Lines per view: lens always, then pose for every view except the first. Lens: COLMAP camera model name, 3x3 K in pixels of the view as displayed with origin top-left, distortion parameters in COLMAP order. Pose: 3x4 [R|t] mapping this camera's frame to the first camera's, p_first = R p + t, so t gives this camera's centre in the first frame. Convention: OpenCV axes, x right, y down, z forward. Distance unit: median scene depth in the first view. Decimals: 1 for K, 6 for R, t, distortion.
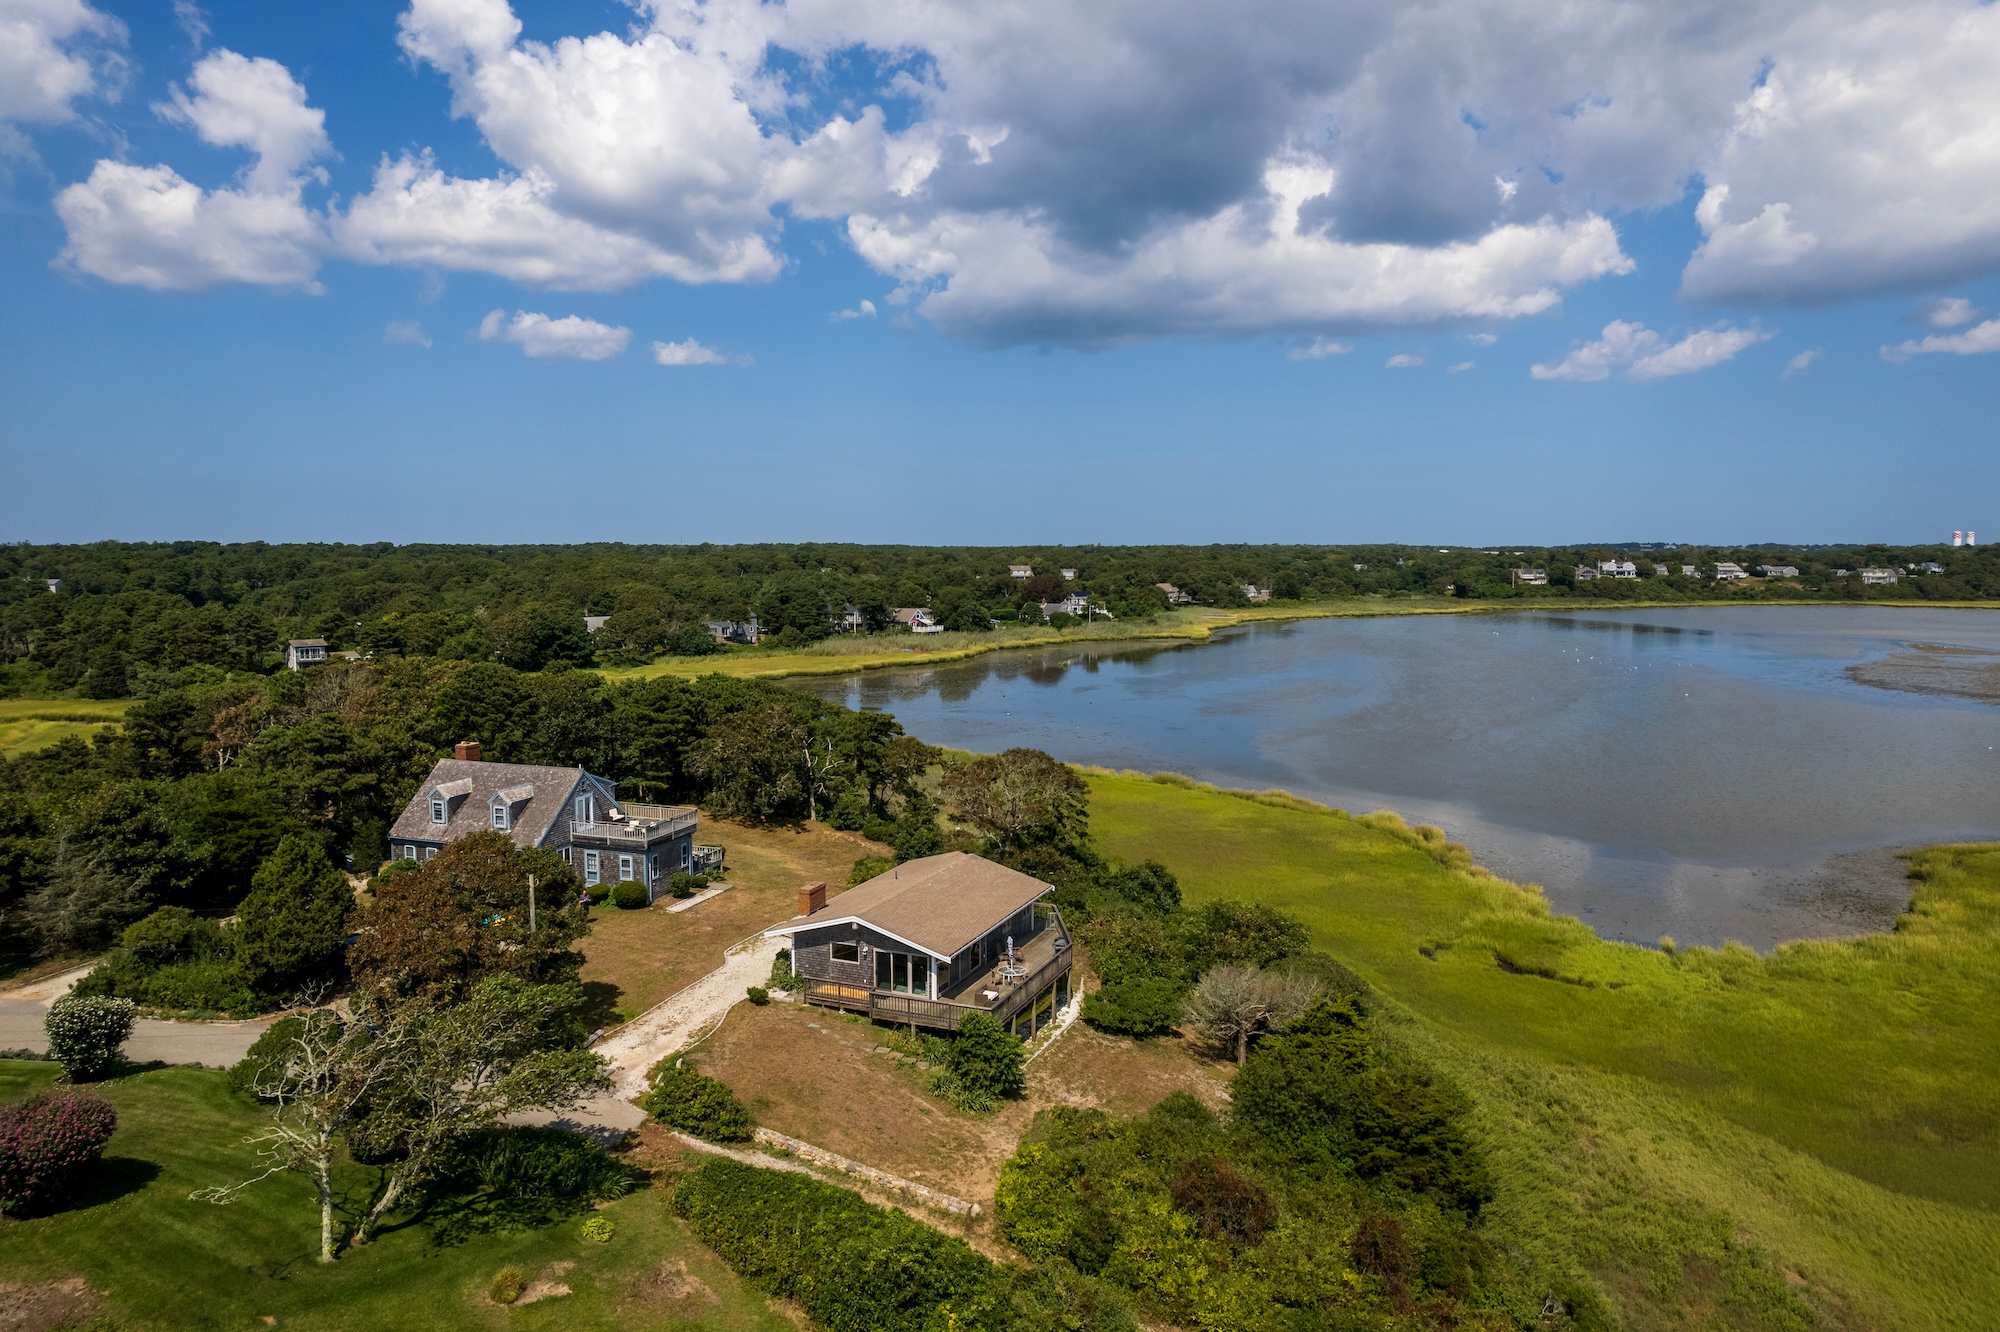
lens RADIAL K [[1301.1, 0, 1003.5], [0, 1301.1, 640.4], [0, 0, 1]] dist [-0.073288, 0.064636]
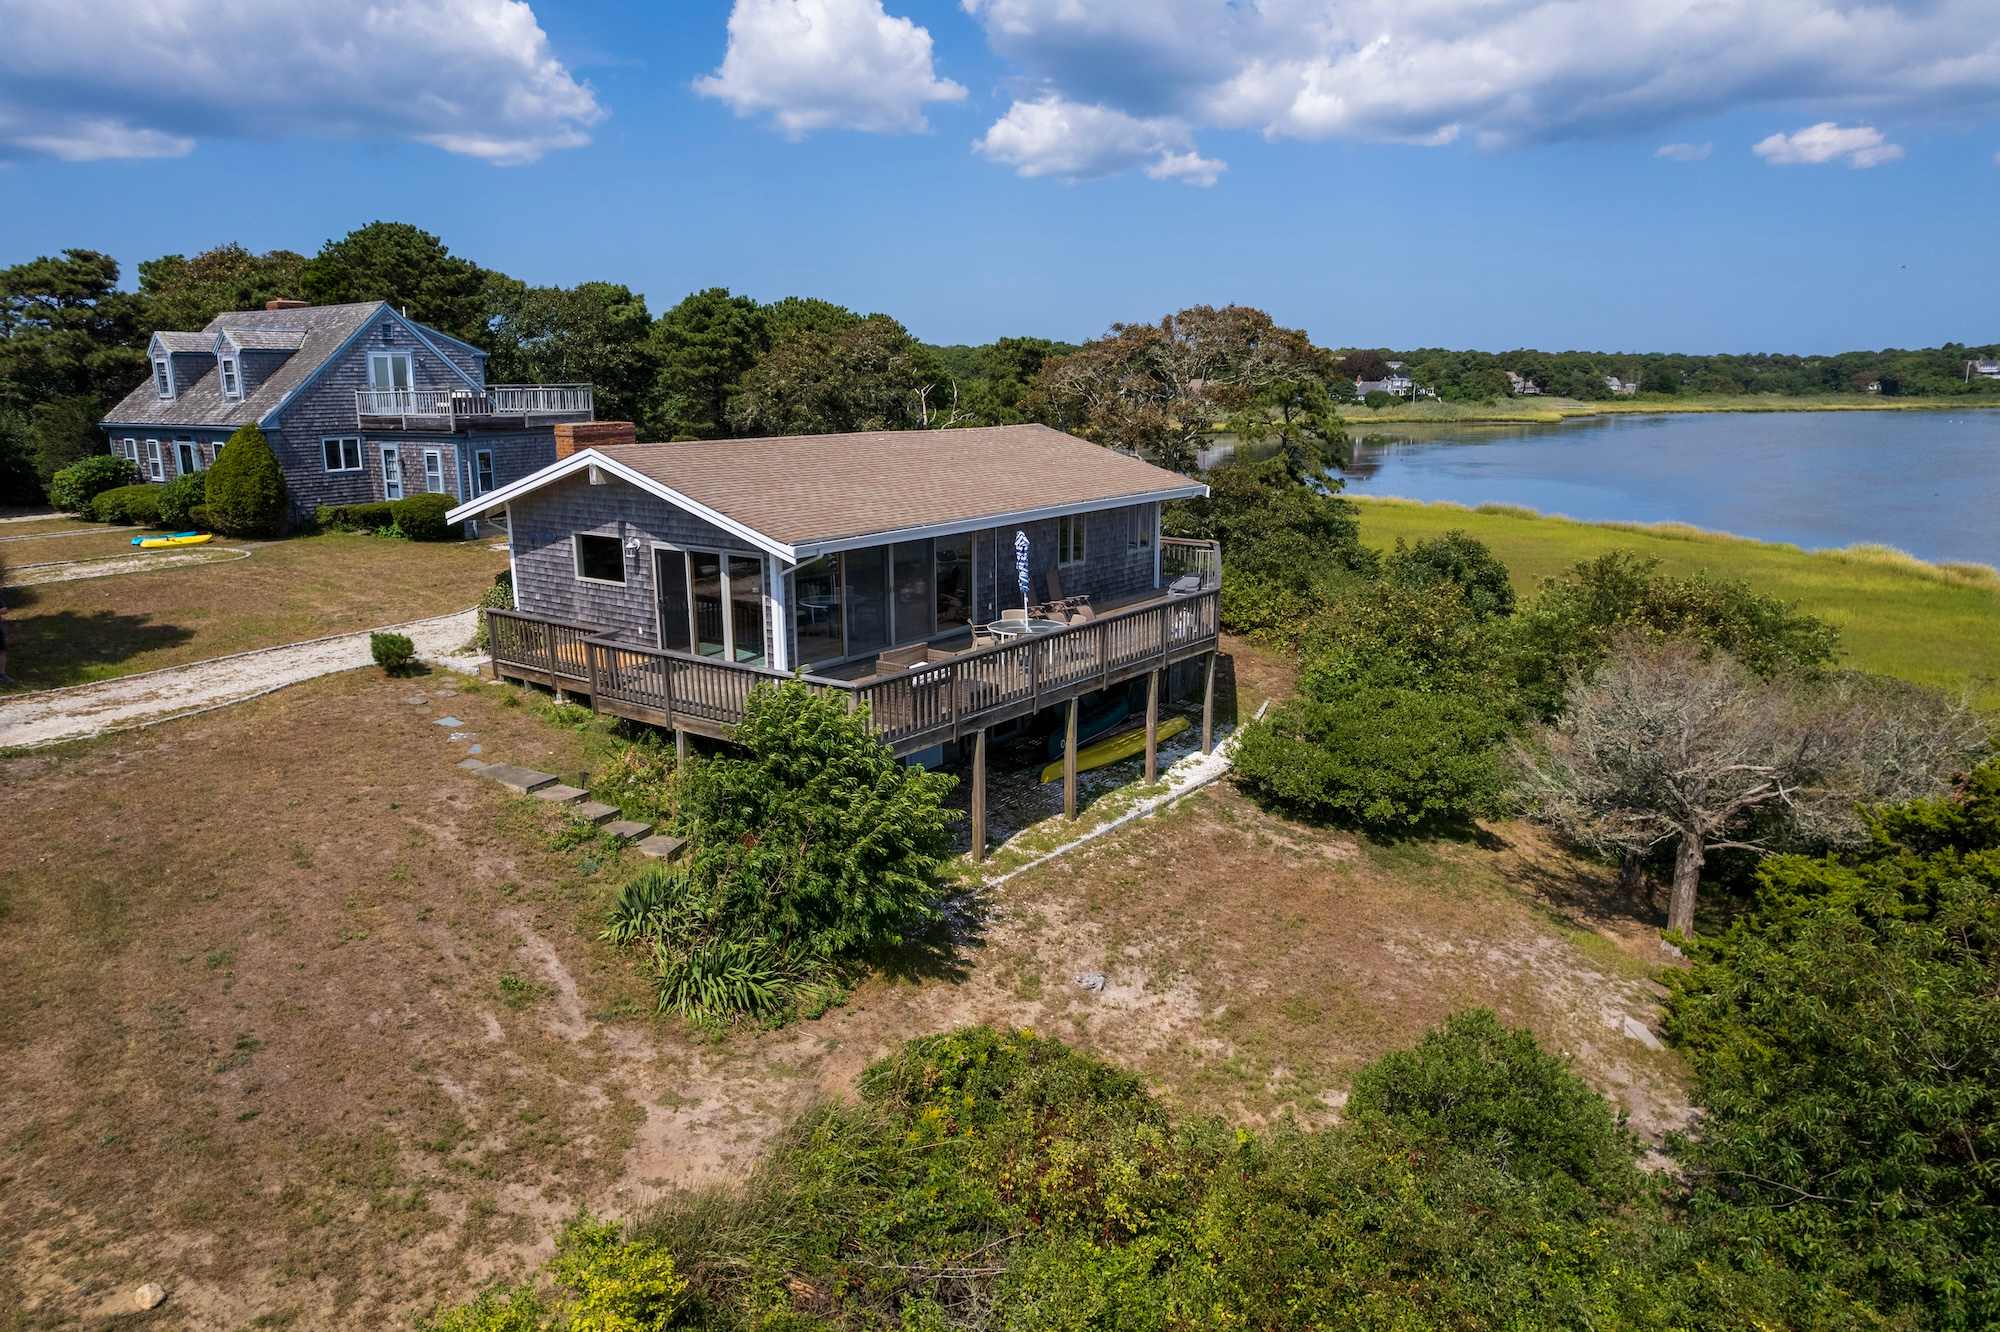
lens RADIAL K [[1301.1, 0, 1003.5], [0, 1301.1, 640.4], [0, 0, 1]] dist [-0.073288, 0.064636]
pose [[0.970192, 0.043660, -0.238371, 0.084900], [-0.012680, 0.991435, 0.129982, 0.202419], [0.242005, -0.123085, 0.962436, 0.616917]]
